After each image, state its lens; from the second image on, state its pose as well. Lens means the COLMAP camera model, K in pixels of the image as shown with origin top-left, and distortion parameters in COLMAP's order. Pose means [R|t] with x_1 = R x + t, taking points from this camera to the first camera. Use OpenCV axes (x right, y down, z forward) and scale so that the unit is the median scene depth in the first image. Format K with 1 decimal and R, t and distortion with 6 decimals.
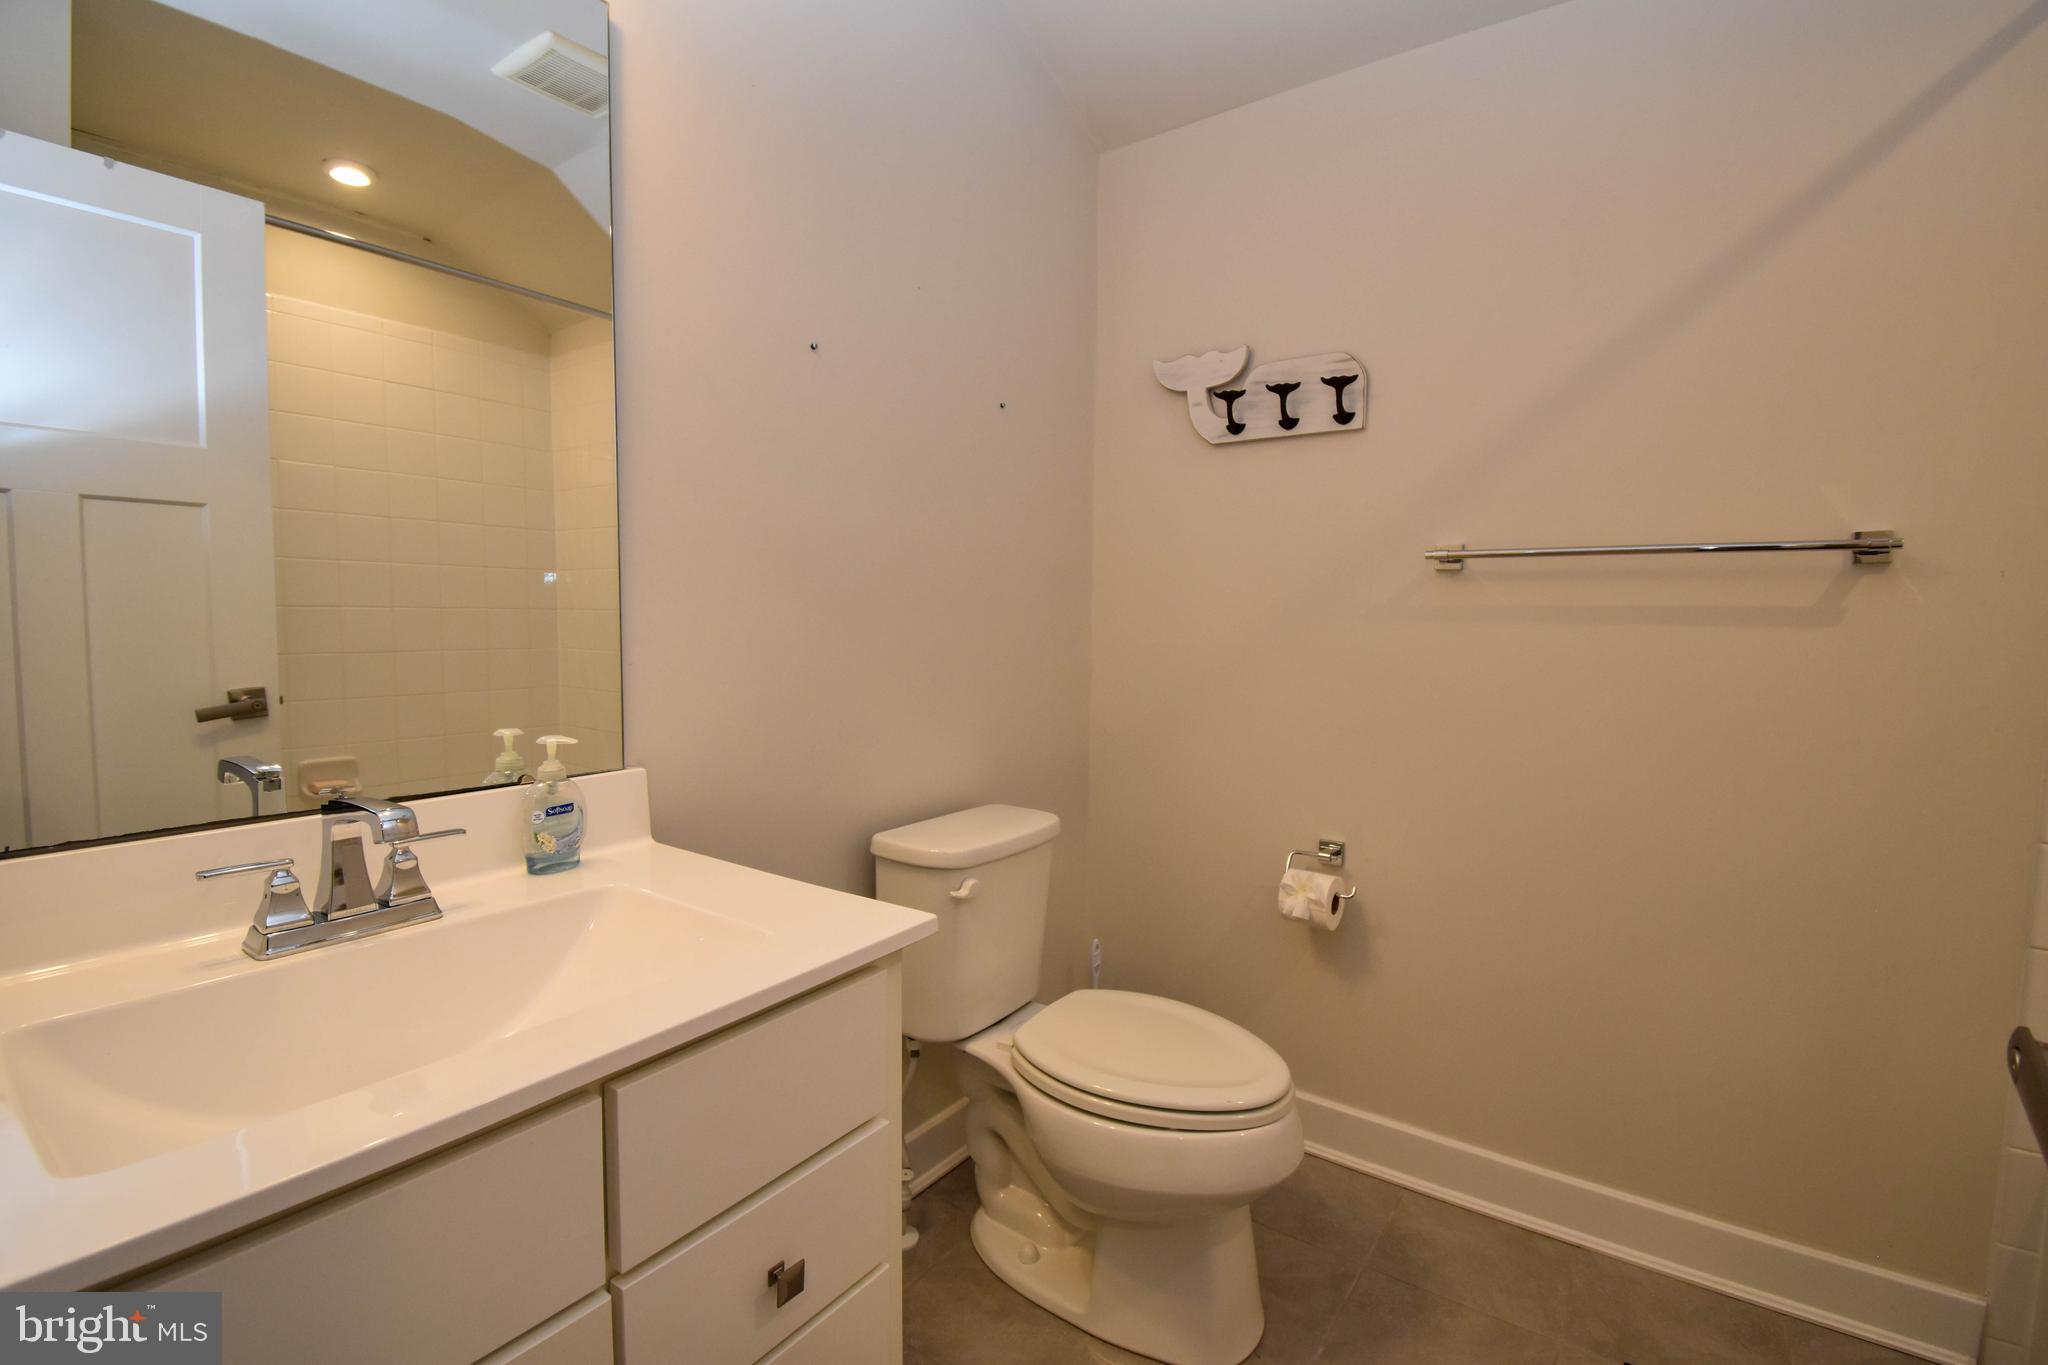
lens RADIAL K [[914.9, 0, 1025.1], [0, 914.9, 676.1], [0, 0, 1]] dist [0.010165, -0.015405]
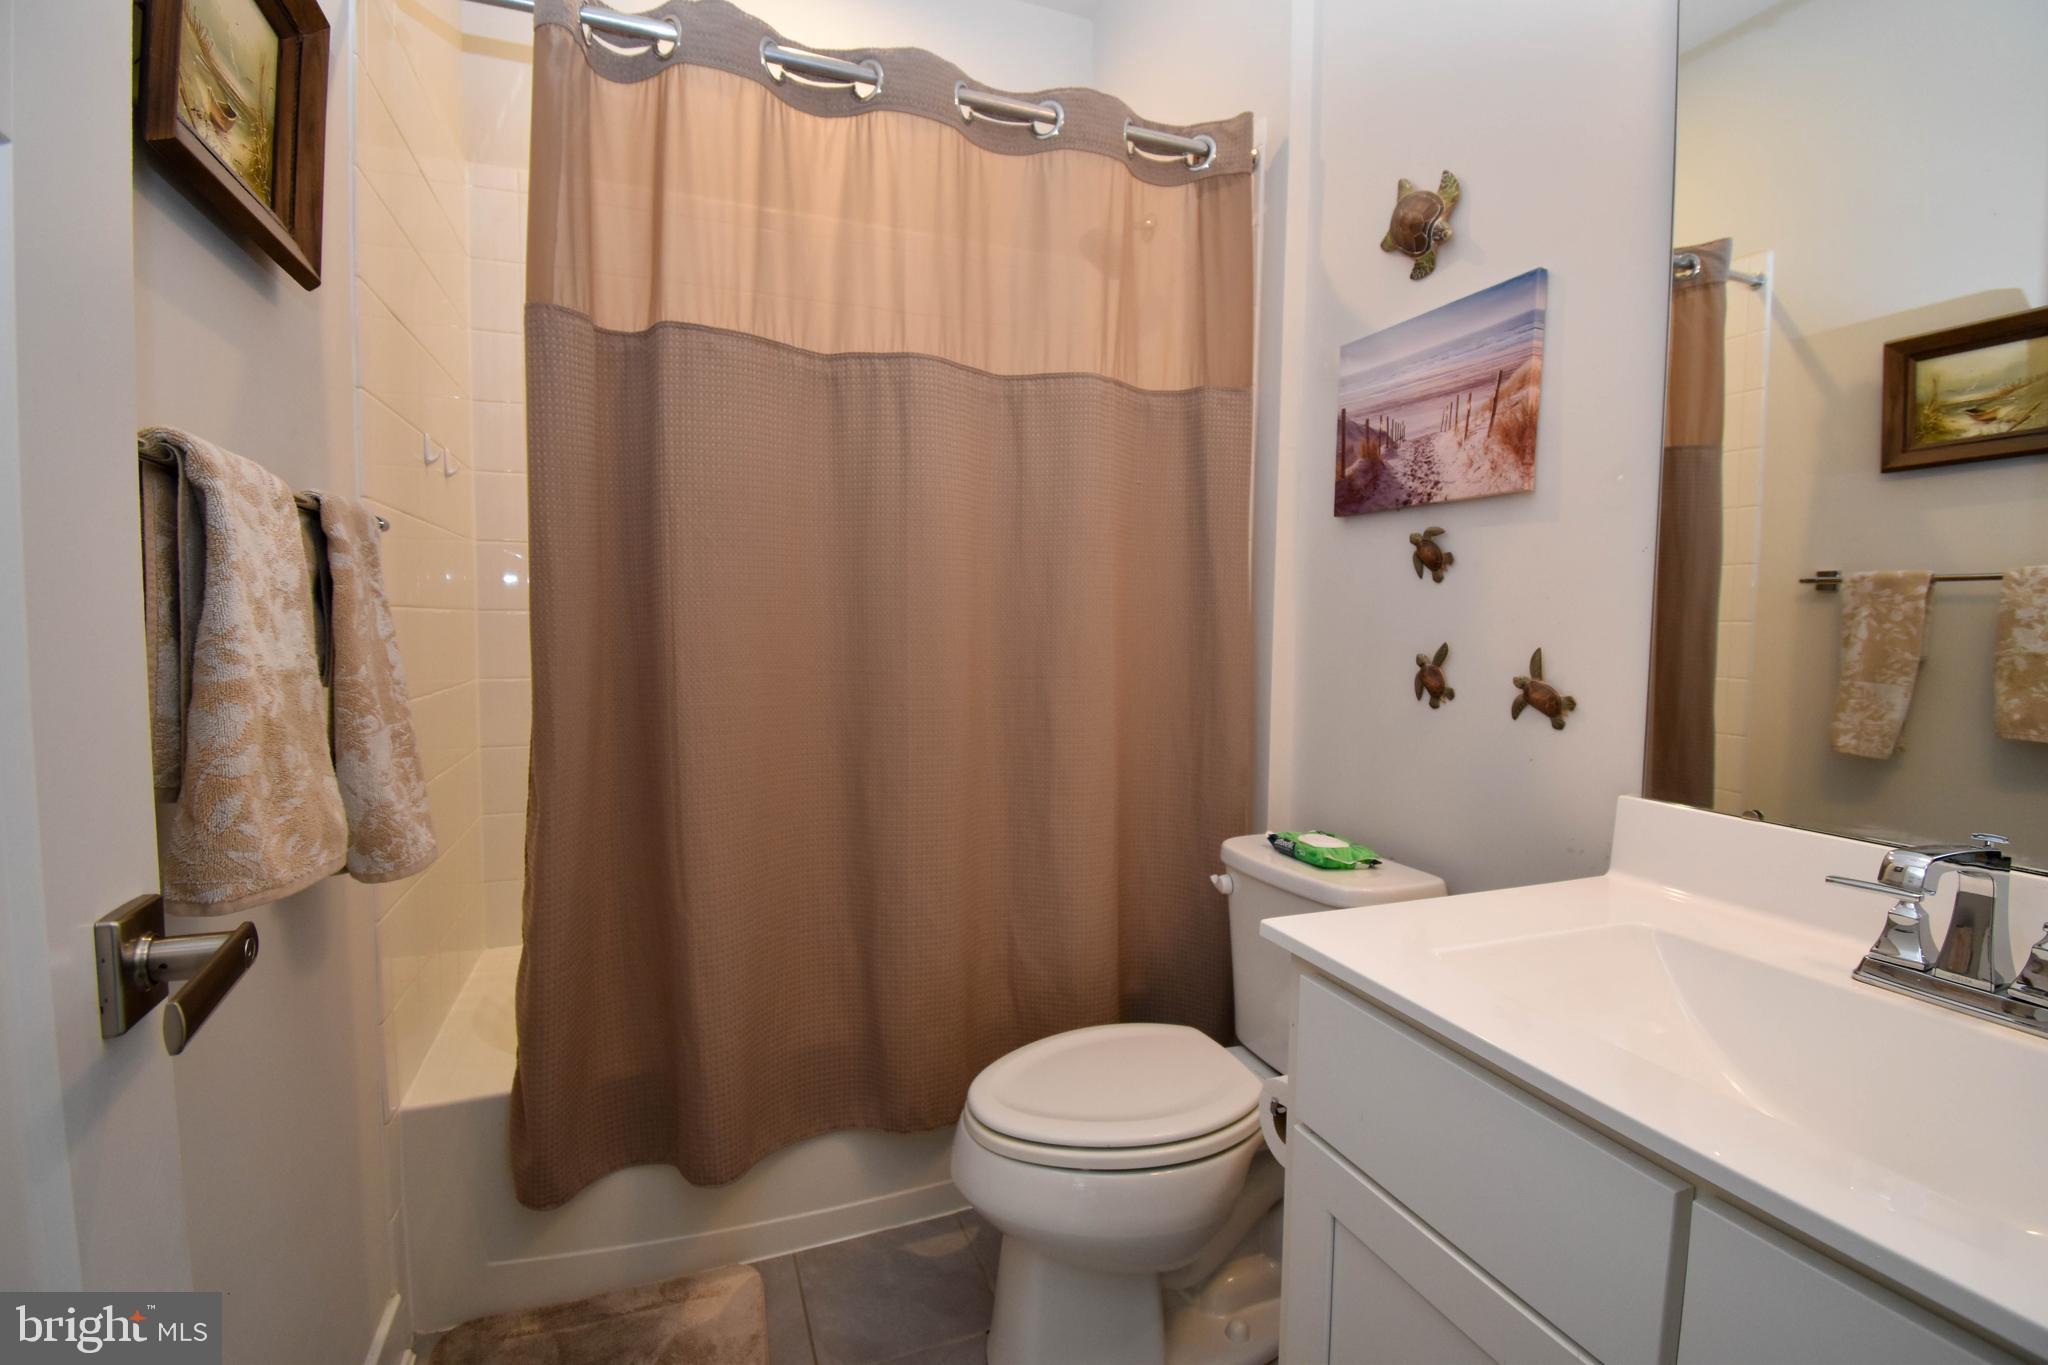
lens RADIAL K [[914.9, 0, 1022.5], [0, 914.9, 671.8], [0, 0, 1]] dist [0.010165, -0.015405]
pose [[-0.551089, 0.043031, -0.833336, 0.446713], [-0.063831, 0.993569, 0.093517, -0.048997], [0.832001, 0.104729, -0.544799, 0.737827]]
